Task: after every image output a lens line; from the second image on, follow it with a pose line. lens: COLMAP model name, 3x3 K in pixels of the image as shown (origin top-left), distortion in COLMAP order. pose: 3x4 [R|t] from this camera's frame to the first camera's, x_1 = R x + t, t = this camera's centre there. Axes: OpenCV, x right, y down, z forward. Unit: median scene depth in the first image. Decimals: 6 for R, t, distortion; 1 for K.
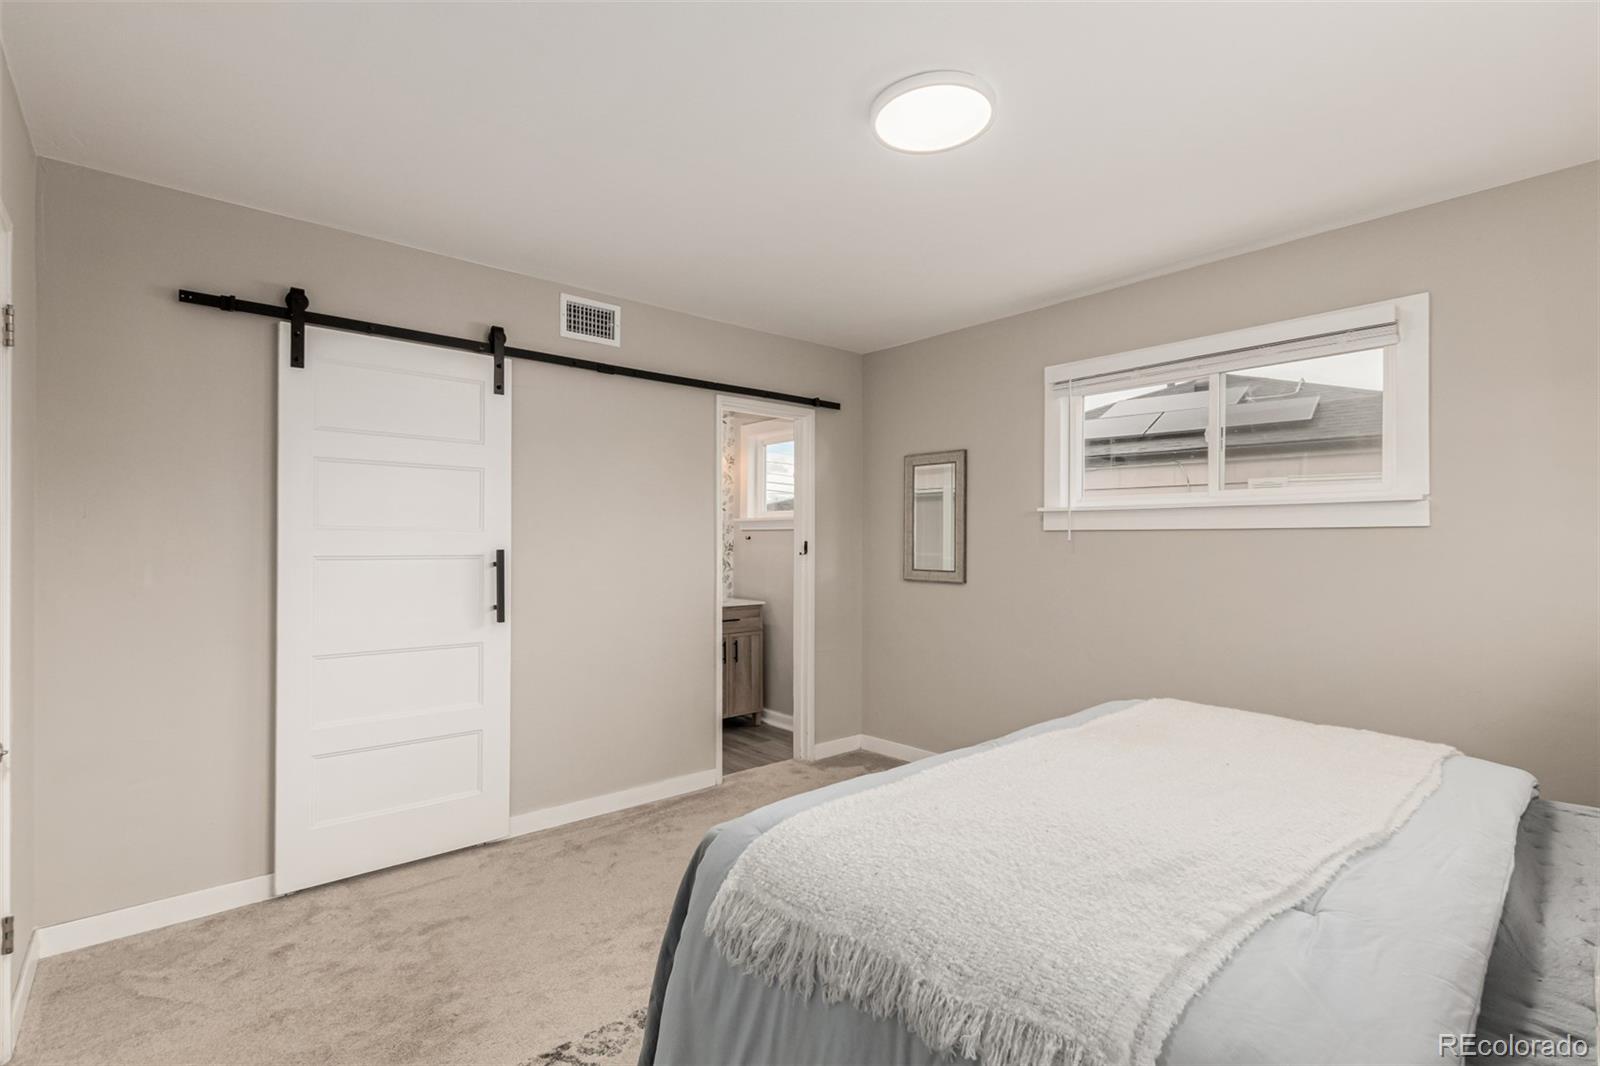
lens RADIAL K [[733.9, 0, 745.8], [0, 733.9, 526.3], [0, 0, 1]] dist [0.008248, -0.001878]
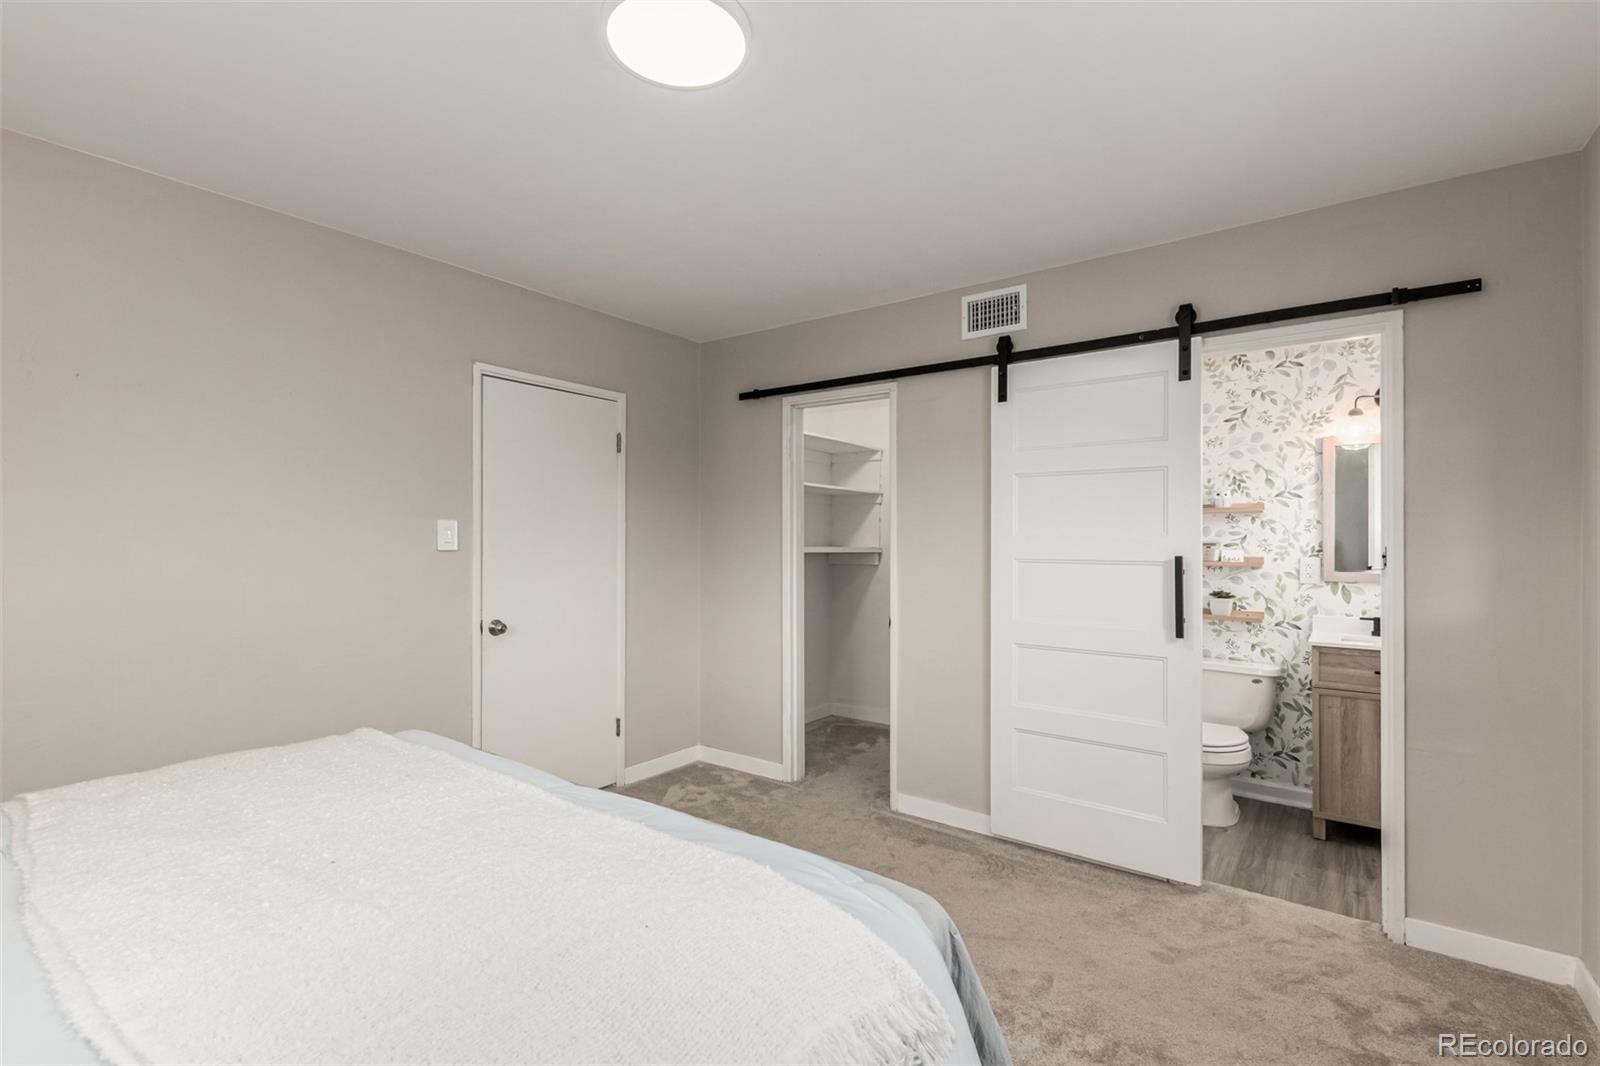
lens RADIAL K [[733.9, 0, 798.7], [0, 733.9, 536.1], [0, 0, 1]] dist [0.008248, -0.001878]
pose [[0.259941, -0.013475, -0.965530, 0.428182], [0.016121, 0.999824, -0.009614, 0.009340], [0.965490, -0.013066, 0.260112, 0.341023]]
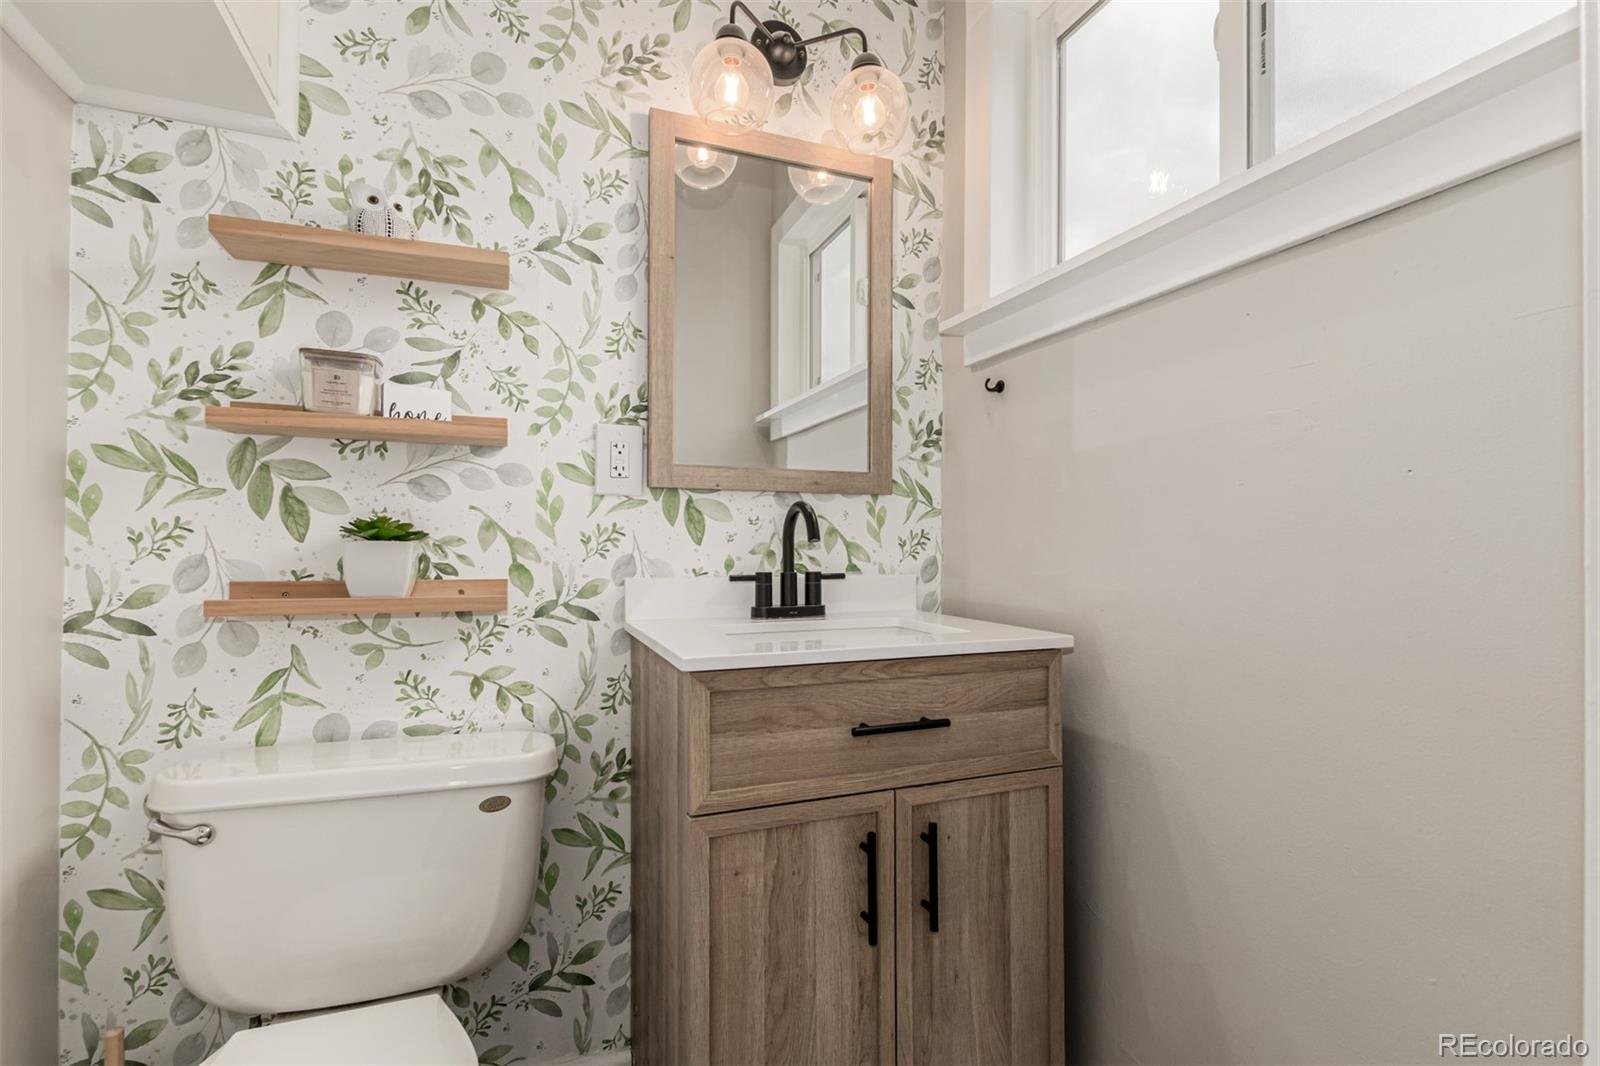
lens RADIAL K [[733.9, 0, 800.4], [0, 733.9, 537.3], [0, 0, 1]] dist [0.008248, -0.001878]
pose [[0.959099, -0.011046, -0.282854, 0.010866], [0.013215, 0.999896, 0.005761, 0.070481], [0.282761, -0.009263, 0.959146, 0.762202]]
